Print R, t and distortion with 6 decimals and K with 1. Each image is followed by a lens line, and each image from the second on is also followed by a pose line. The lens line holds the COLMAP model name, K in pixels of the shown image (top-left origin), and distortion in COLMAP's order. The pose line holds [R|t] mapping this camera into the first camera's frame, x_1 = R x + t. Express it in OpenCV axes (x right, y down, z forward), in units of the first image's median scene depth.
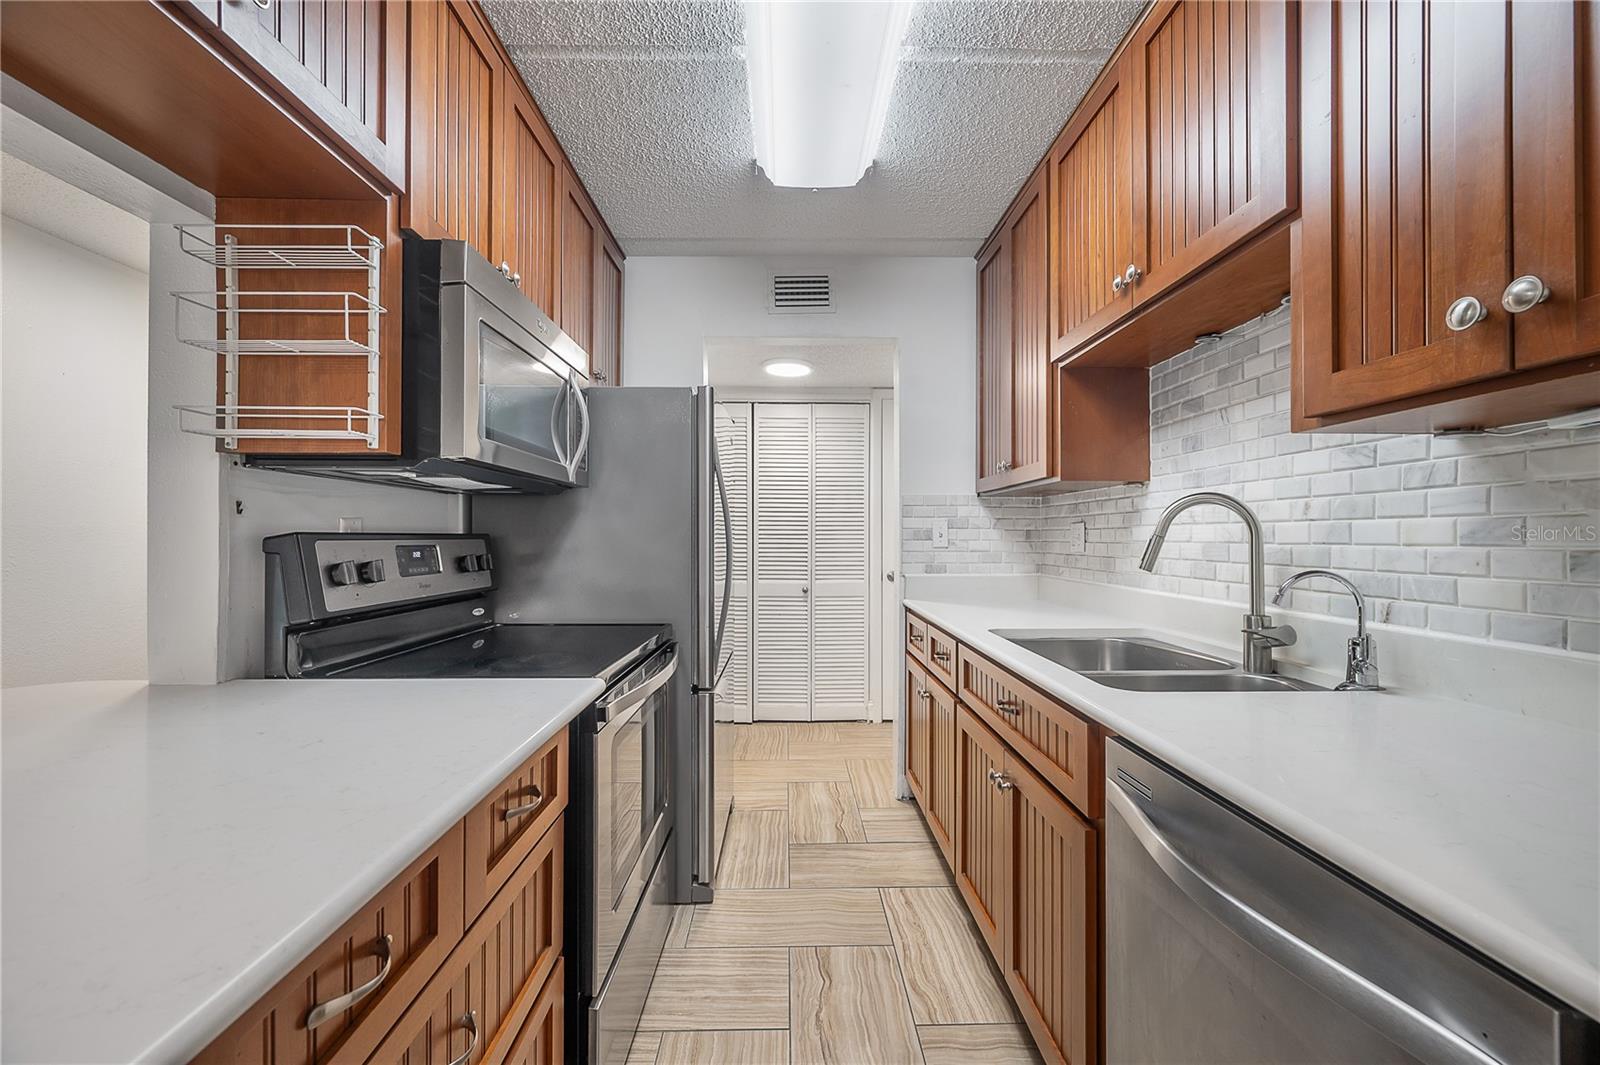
lens RADIAL K [[638.7, 0, 797.3], [0, 638.7, 535.7], [0, 0, 1]] dist [-0.000108, 0.000028]
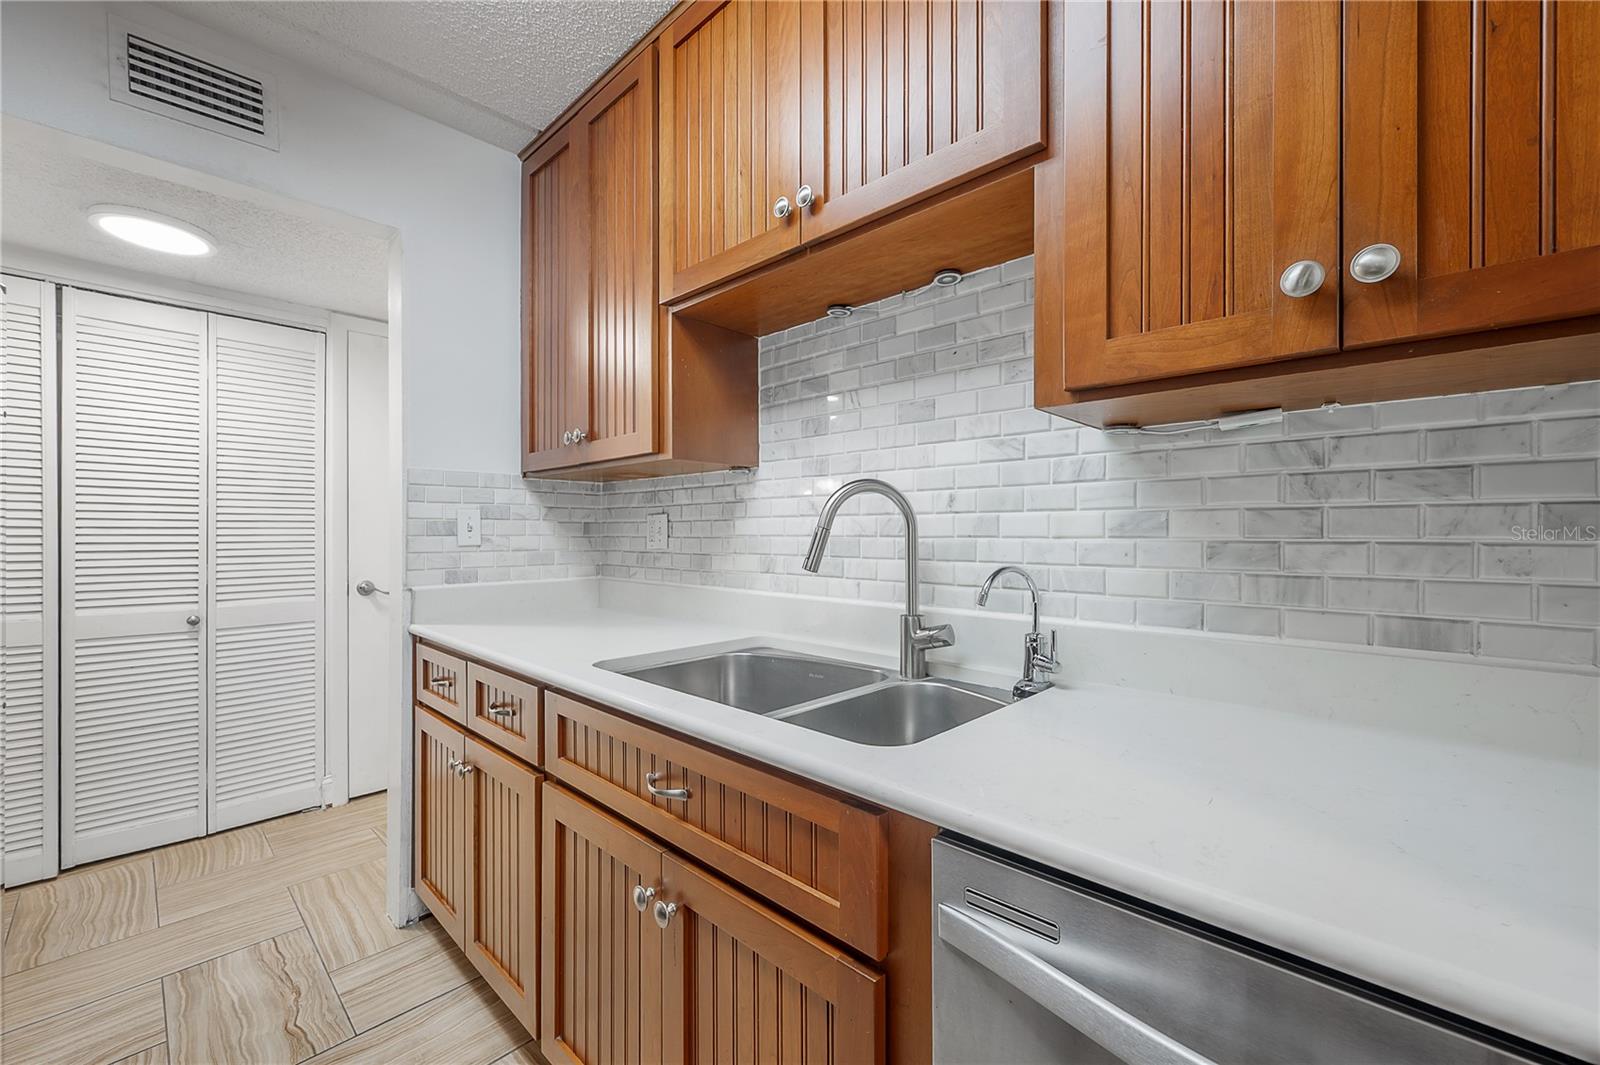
lens RADIAL K [[647.8, 0, 808.5], [0, 647.8, 532.5], [0, 0, 1]] dist [0.001276, 0.000058]
pose [[0.700776, -0.001041, 0.713381, -0.039776], [-0.000382, 0.999998, 0.001834, 0.003244], [-0.713381, -0.001558, 0.700774, 0.365898]]
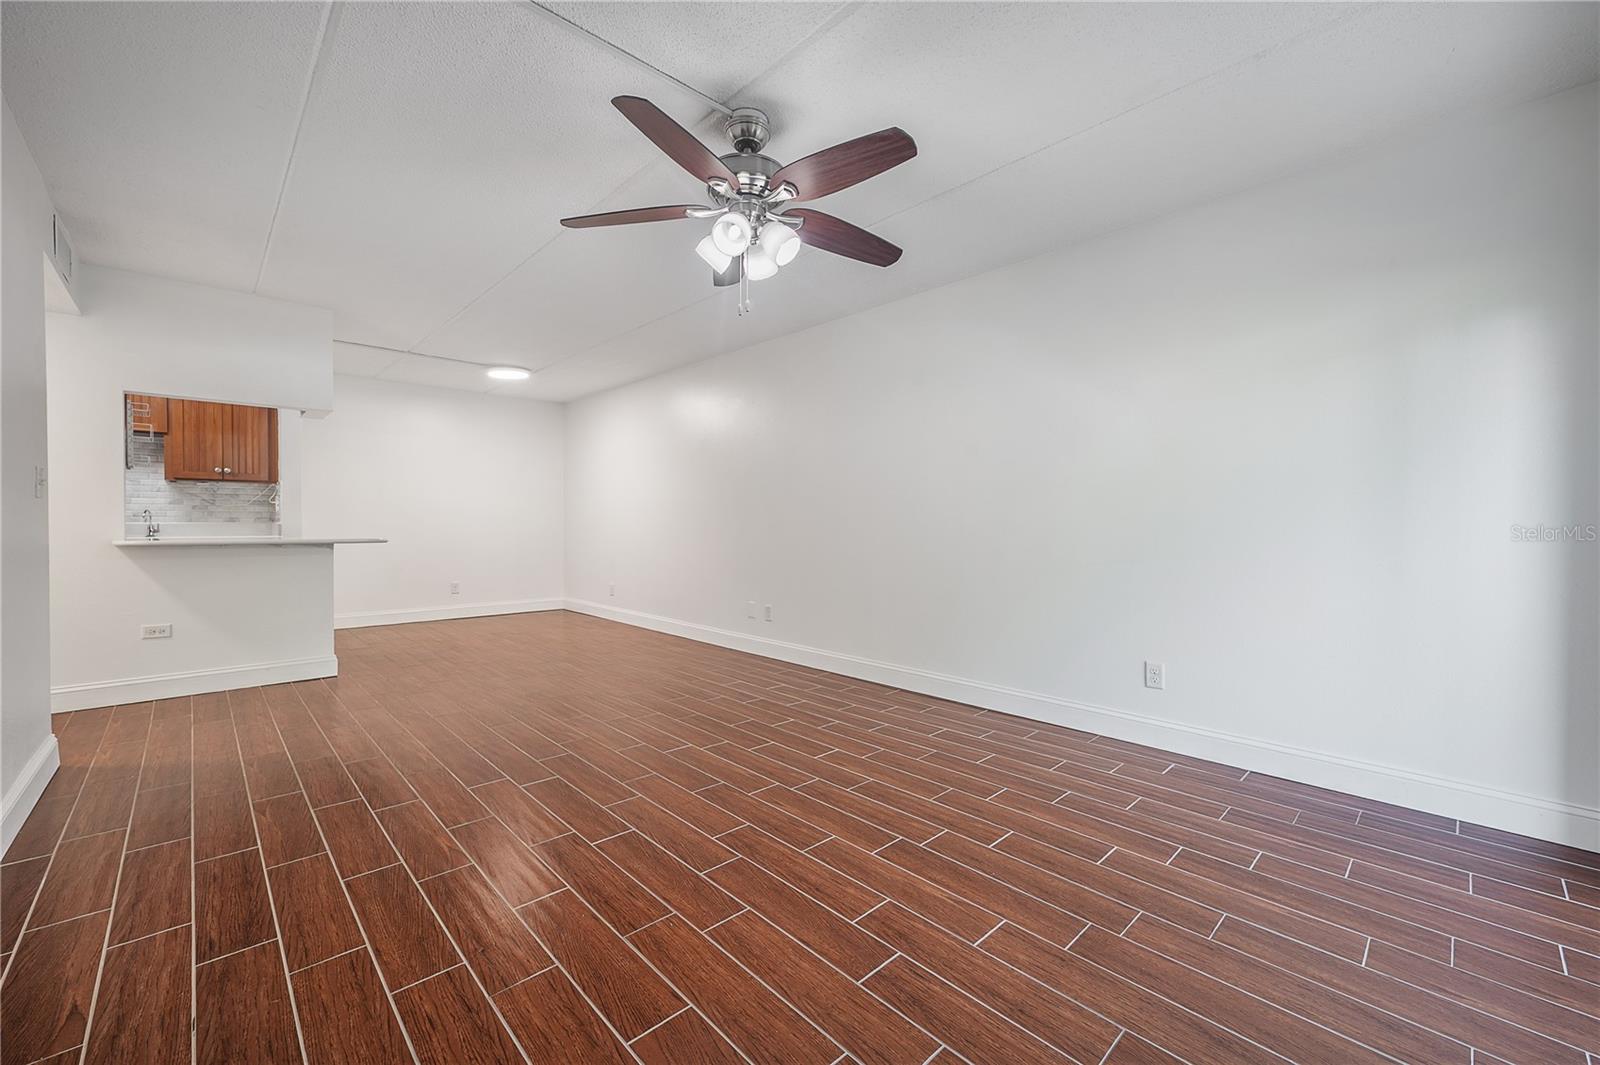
lens RADIAL K [[650.1, 0, 787.8], [0, 650.1, 546.0], [0, 0, 1]] dist [-0.000300, 0.000078]
pose [[-0.667342, -0.029644, 0.744162, -3.530094], [-0.008478, 0.999445, 0.032210, 0.080658], [-0.744704, 0.015186, -0.667223, 0.475208]]
